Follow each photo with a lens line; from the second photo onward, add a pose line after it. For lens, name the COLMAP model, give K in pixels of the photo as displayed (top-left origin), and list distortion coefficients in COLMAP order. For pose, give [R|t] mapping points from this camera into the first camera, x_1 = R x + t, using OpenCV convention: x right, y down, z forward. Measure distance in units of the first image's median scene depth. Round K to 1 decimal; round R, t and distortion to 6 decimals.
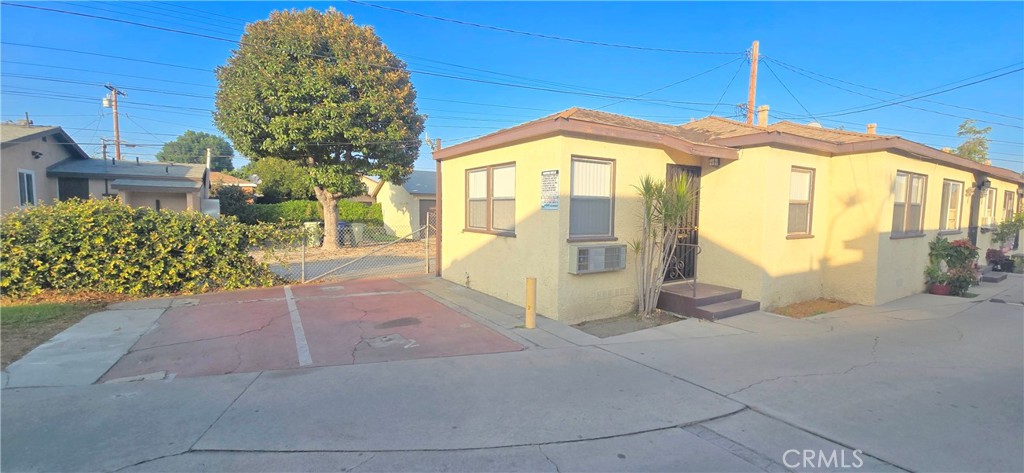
lens RADIAL K [[450.2, 0, 511.5], [0, 450.2, 236.9], [0, 0, 1]] dist [-0.001342, 0.000041]
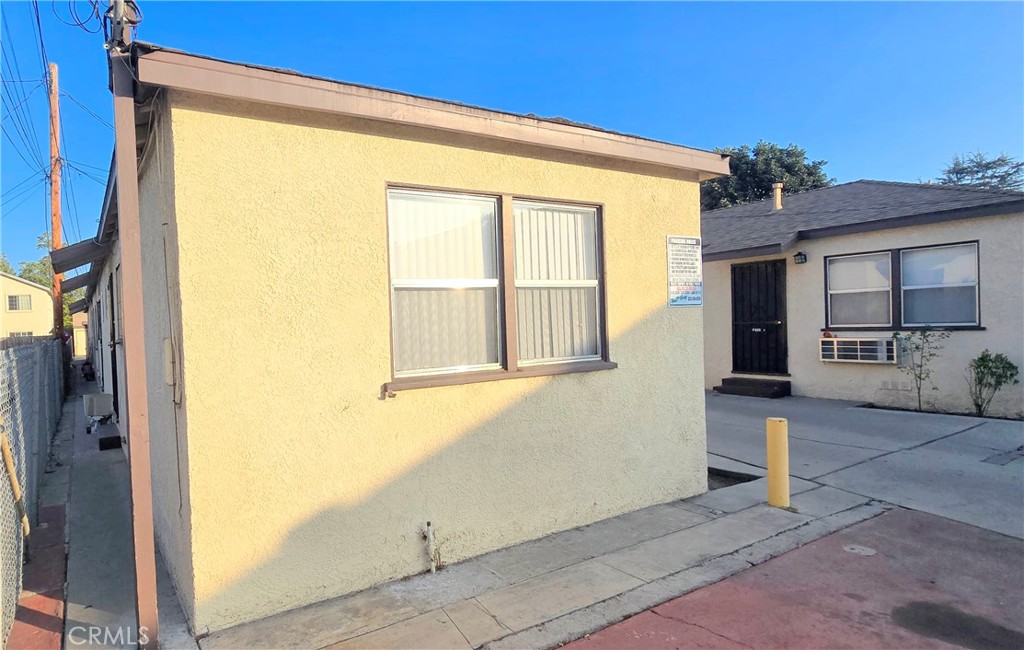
lens RADIAL K [[559.9, 0, 440.7], [0, 559.9, 334.1], [0, 0, 1]] dist [0.002438, -0.000769]
pose [[0.020379, -0.032090, 0.999277, -0.626450], [0.101867, 0.994350, 0.029854, -0.076824], [-0.994589, 0.101185, 0.023533, 1.287018]]
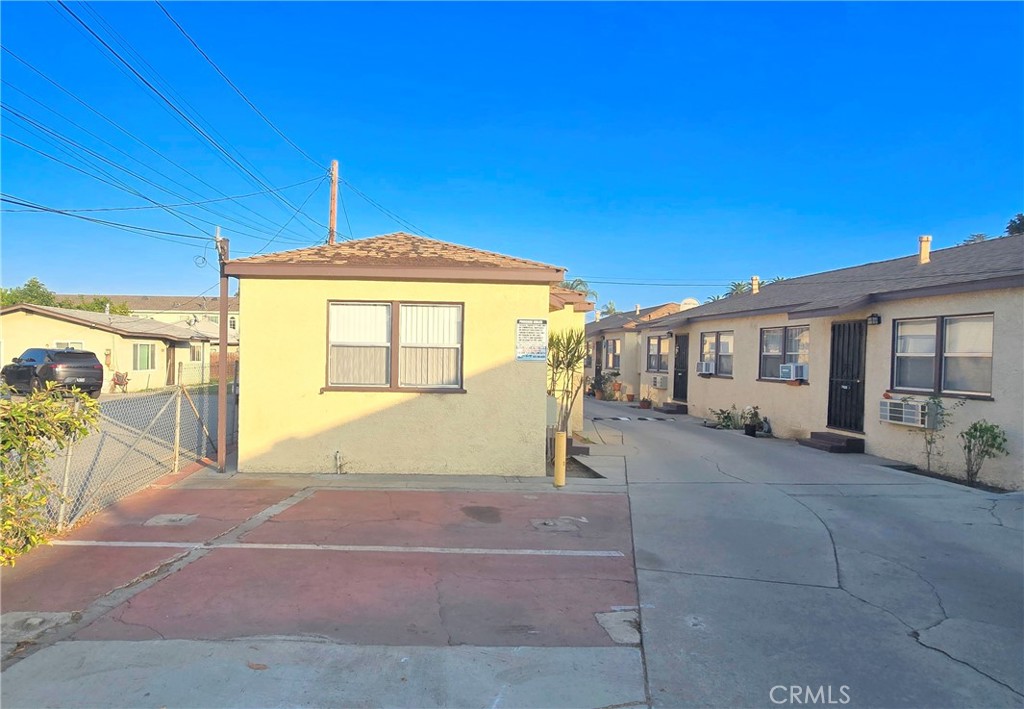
lens RADIAL K [[631.7, 0, 512.3], [0, 631.7, 359.5], [0, 0, 1]] dist [0.008612, 0.000602]
pose [[0.434618, -0.008703, 0.900573, -1.113813], [0.043731, 0.998978, -0.011451, -0.049648], [-0.899552, 0.044360, 0.434555, 0.459122]]
